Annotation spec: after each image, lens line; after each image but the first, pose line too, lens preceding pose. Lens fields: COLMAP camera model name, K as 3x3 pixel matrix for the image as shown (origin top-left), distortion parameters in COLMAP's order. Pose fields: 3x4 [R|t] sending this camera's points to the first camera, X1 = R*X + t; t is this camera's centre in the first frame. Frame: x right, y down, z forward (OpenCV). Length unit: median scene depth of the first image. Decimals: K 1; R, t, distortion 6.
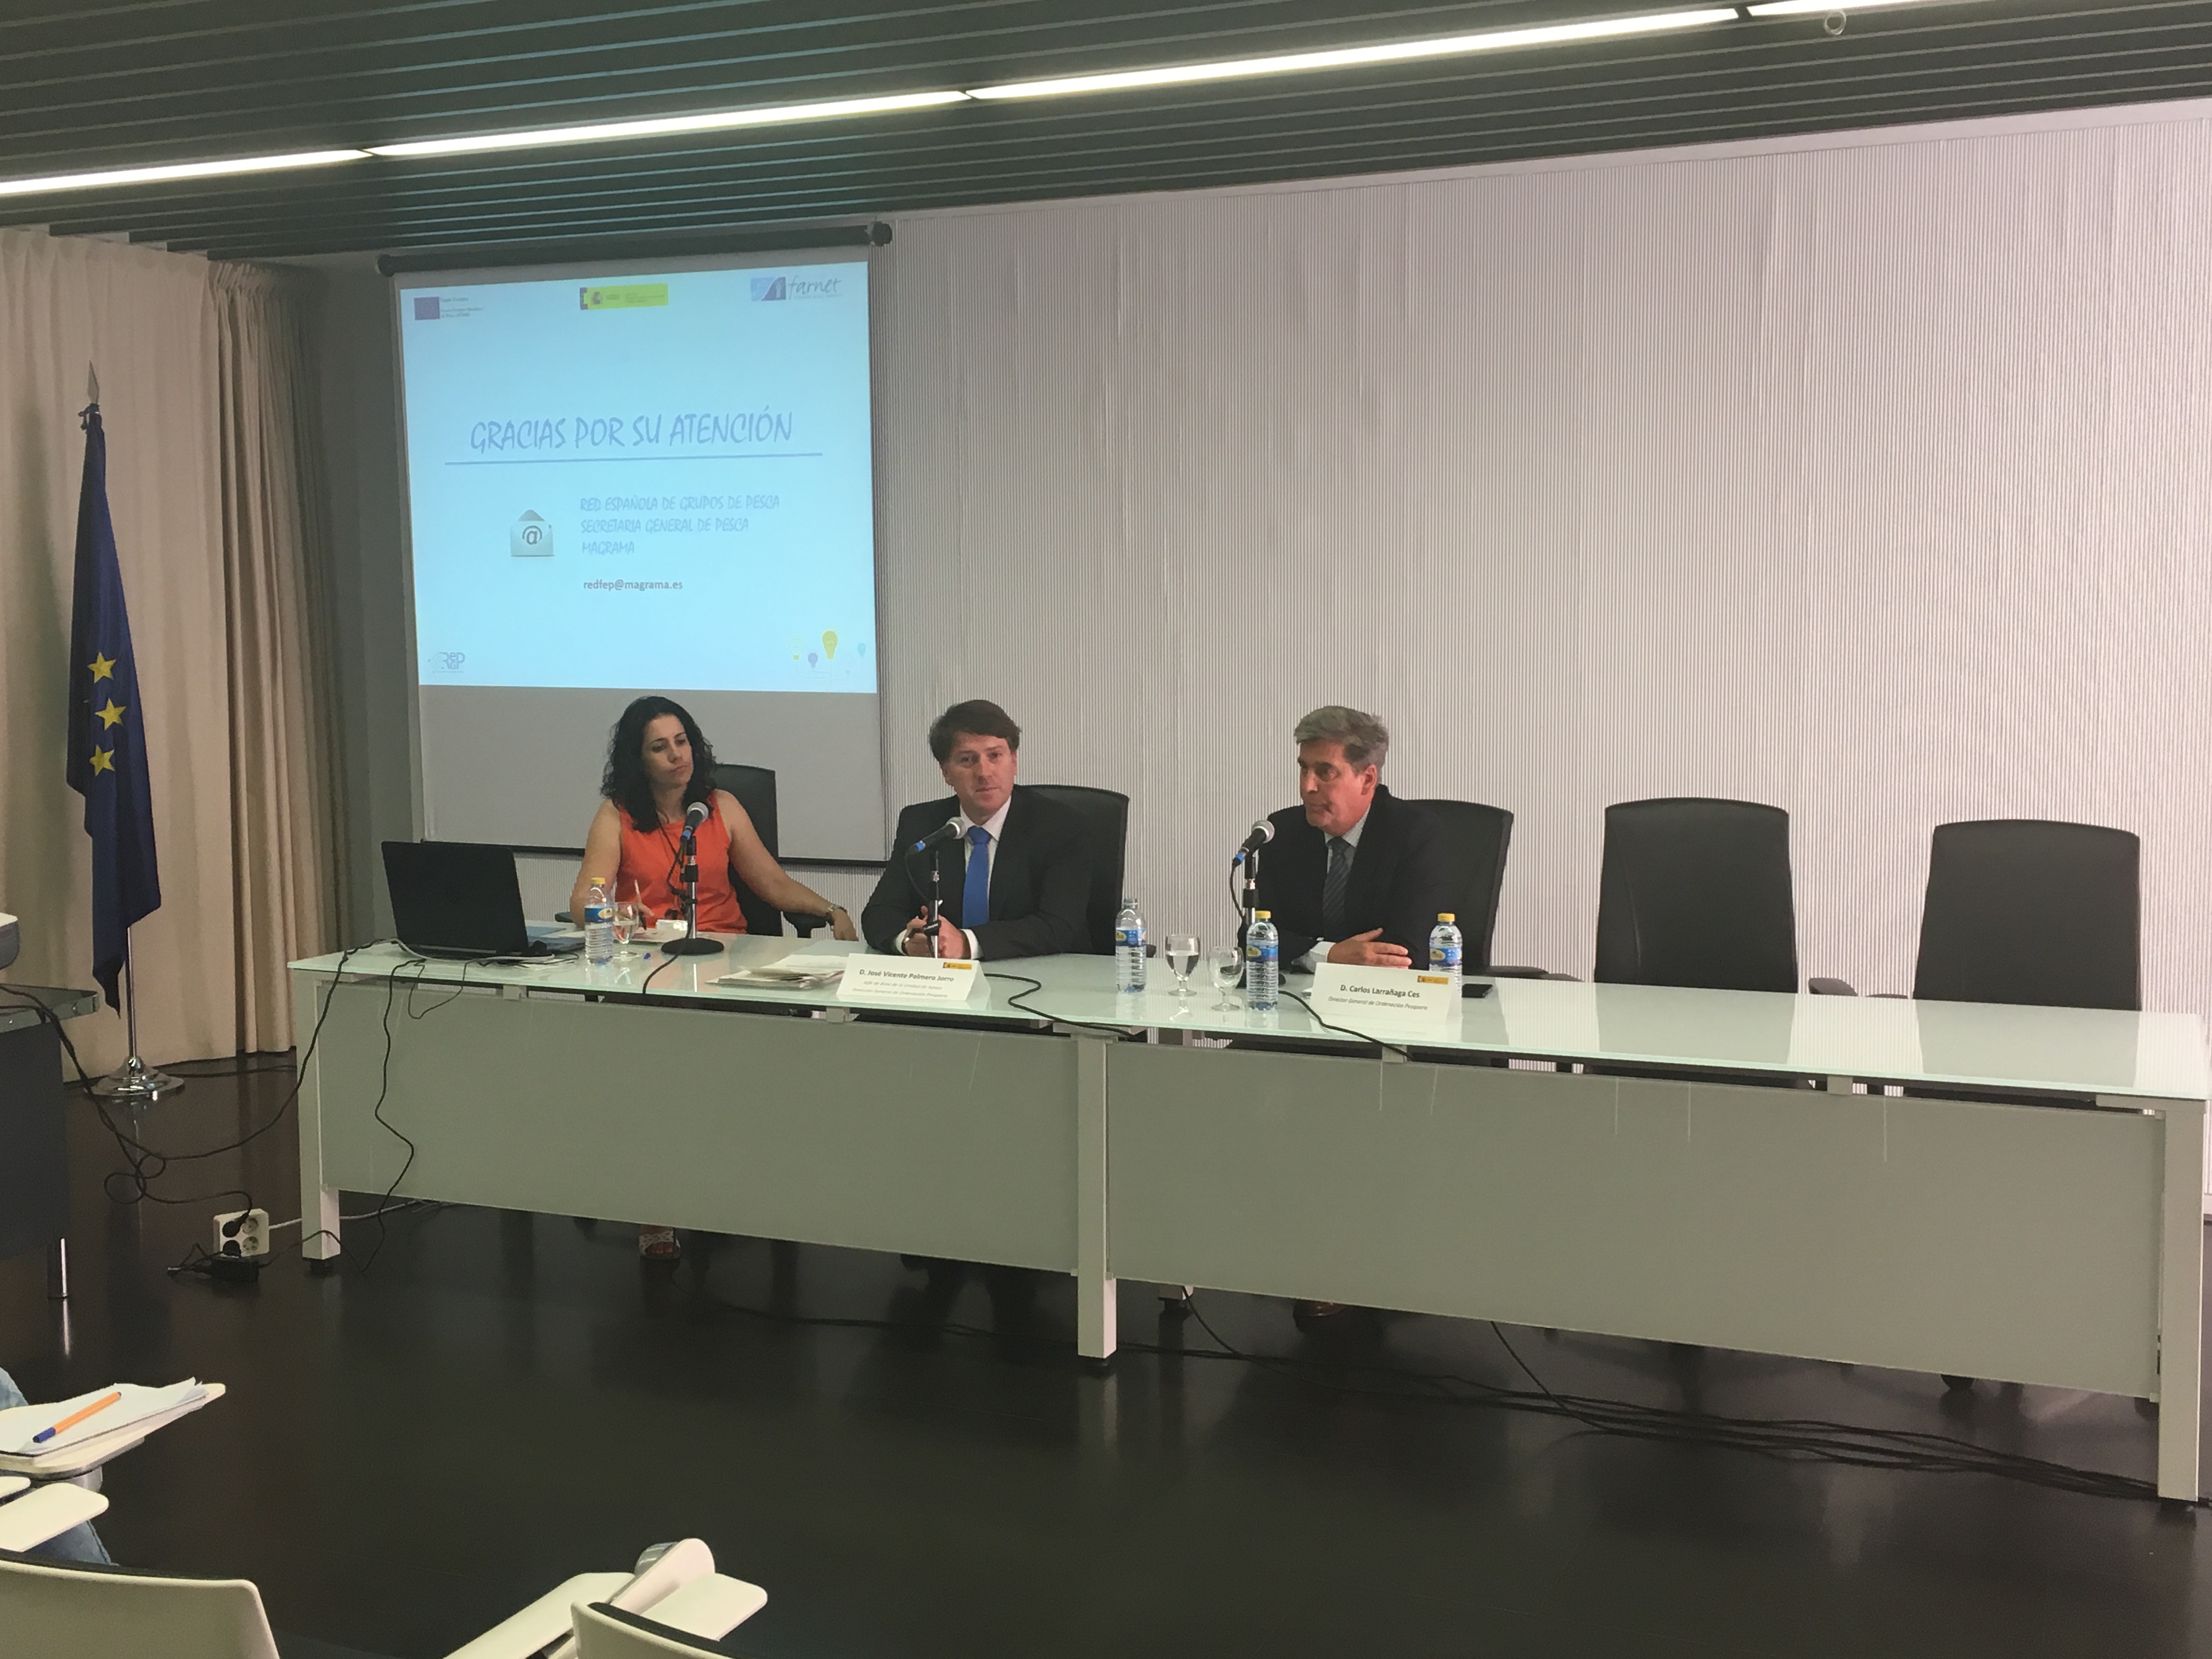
lens RADIAL K [[2386.2, 0, 1106.3], [0, 2386.2, 834.6], [0, 0, 1]] dist [0.028625, 0.000000]
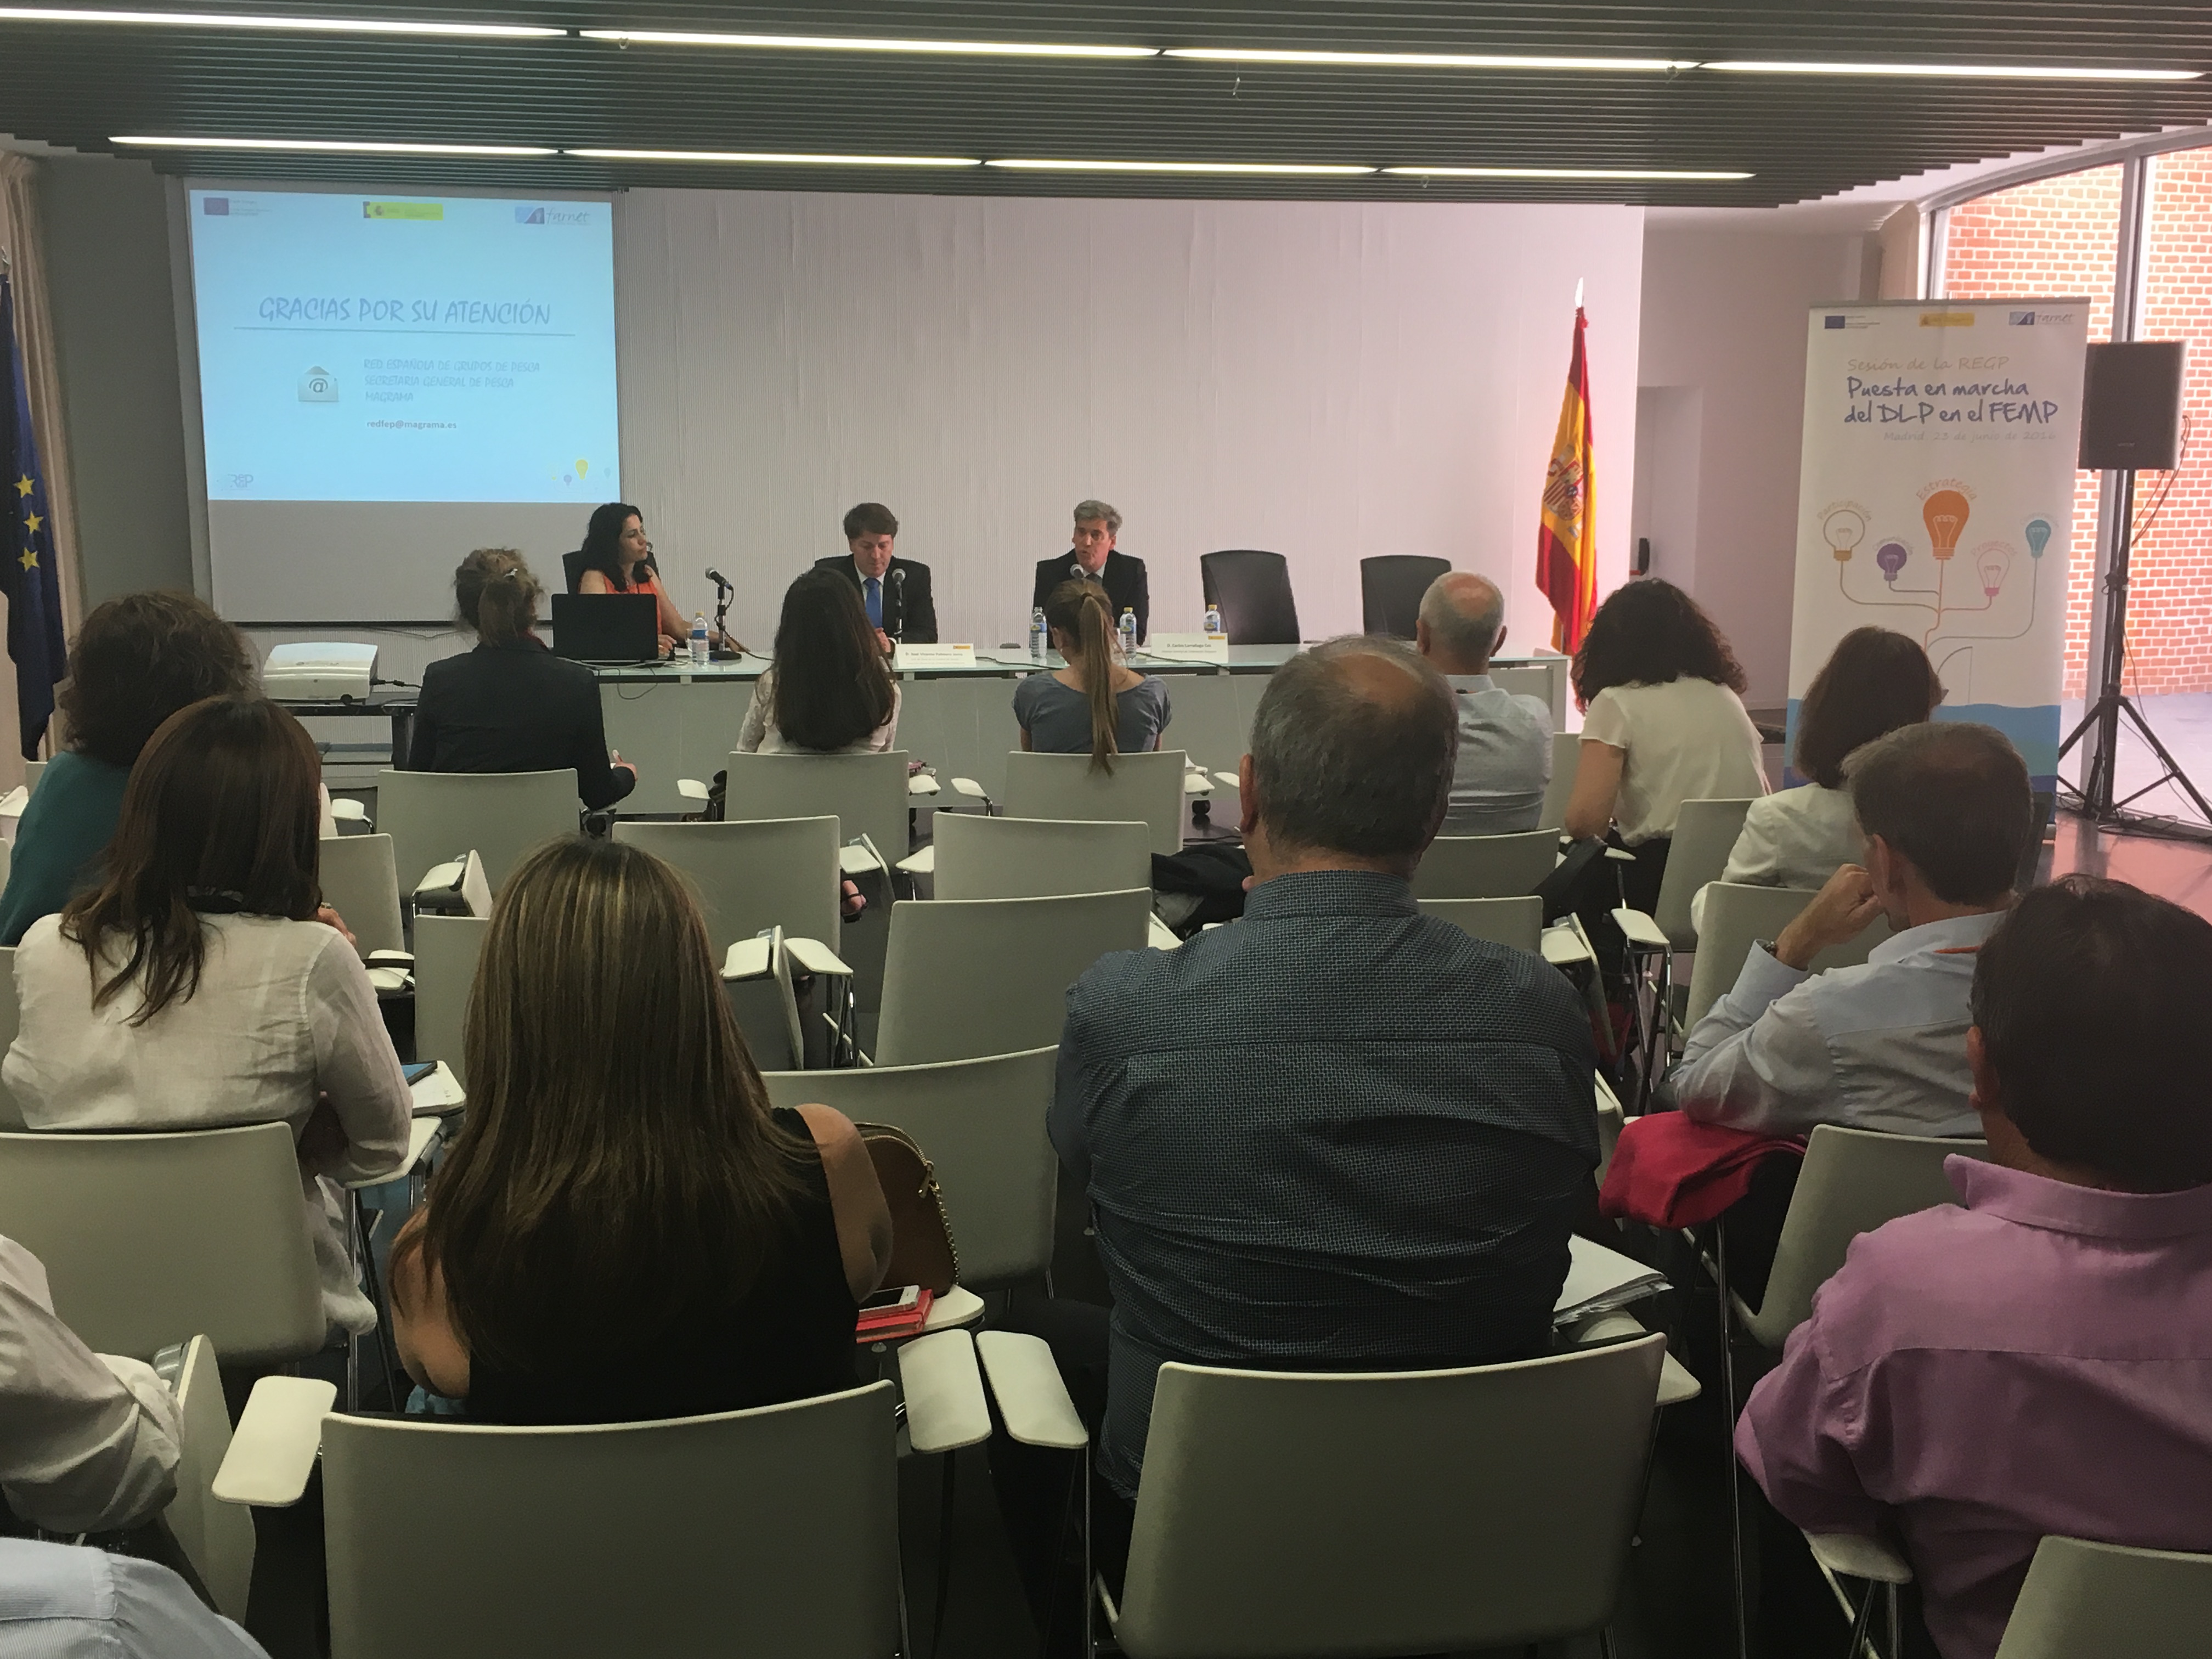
lens RADIAL K [[2386.2, 0, 1106.8], [0, 2386.2, 828.9], [0, 0, 1]] dist [0.028625, 0.000000]
pose [[0.828047, -0.082509, 0.554554, -0.652195], [0.046954, 0.995843, 0.078056, 0.037782], [-0.558689, -0.038595, 0.828479, -0.367629]]
